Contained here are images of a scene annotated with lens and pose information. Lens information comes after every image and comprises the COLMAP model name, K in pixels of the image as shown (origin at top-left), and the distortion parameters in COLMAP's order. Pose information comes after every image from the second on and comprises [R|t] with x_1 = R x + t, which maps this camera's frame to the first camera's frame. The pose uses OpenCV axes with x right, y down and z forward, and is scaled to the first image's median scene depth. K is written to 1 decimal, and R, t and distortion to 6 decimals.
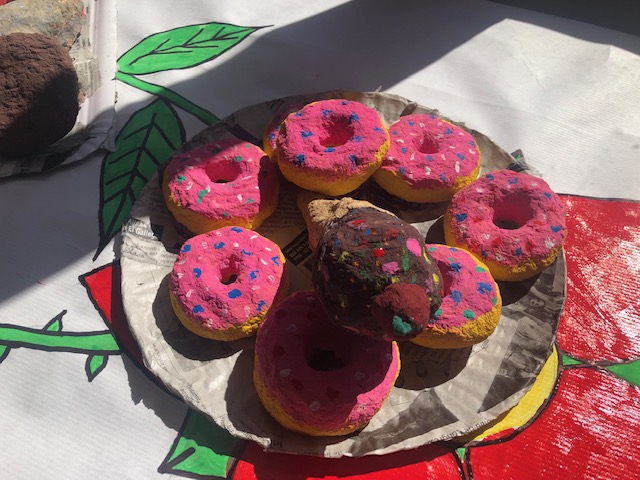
lens RADIAL K [[528.5, 0, 314.2], [0, 528.5, 242.0], [0, 0, 1]] dist [0.030676, -0.033835]
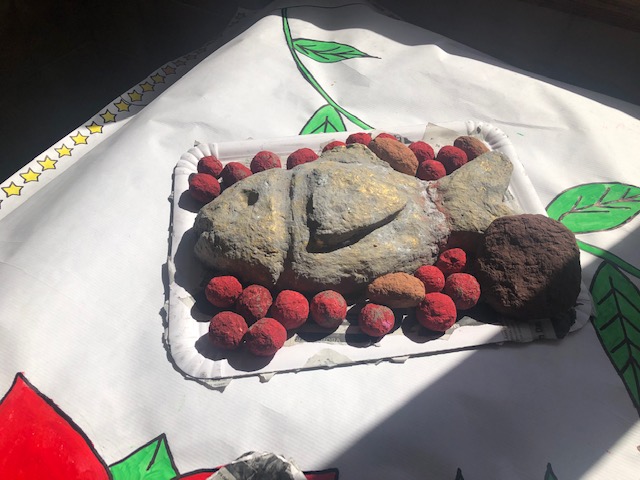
lens RADIAL K [[528.5, 0, 321.8], [0, 528.5, 237.0], [0, 0, 1]] dist [0.030676, -0.033835]
pose [[0.997998, 0.063082, -0.004610, -1.173147], [-0.063140, 0.997910, -0.013720, -0.346816], [0.003735, 0.013984, 0.999895, -0.214388]]
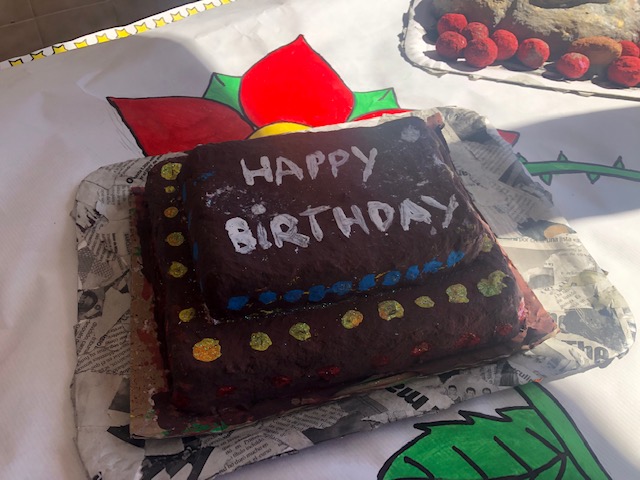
lens RADIAL K [[528.5, 0, 321.1], [0, 528.5, 241.5], [0, 0, 1]] dist [0.030676, -0.033835]
pose [[0.913004, 0.332689, -0.236096, -1.167558], [-0.341968, 0.939710, 0.001749, 0.591225], [0.222444, 0.079141, 0.971728, -0.582609]]
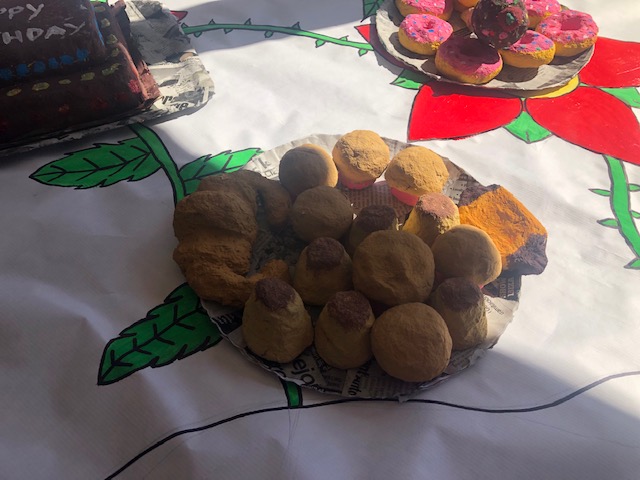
lens RADIAL K [[528.5, 0, 324.9], [0, 528.5, 239.2], [0, 0, 1]] dist [0.030676, -0.033835]
pose [[0.968734, 0.200353, -0.146332, -0.071718], [-0.211265, 0.975388, -0.063126, 1.042592], [0.130083, 0.092068, 0.987219, -1.026913]]
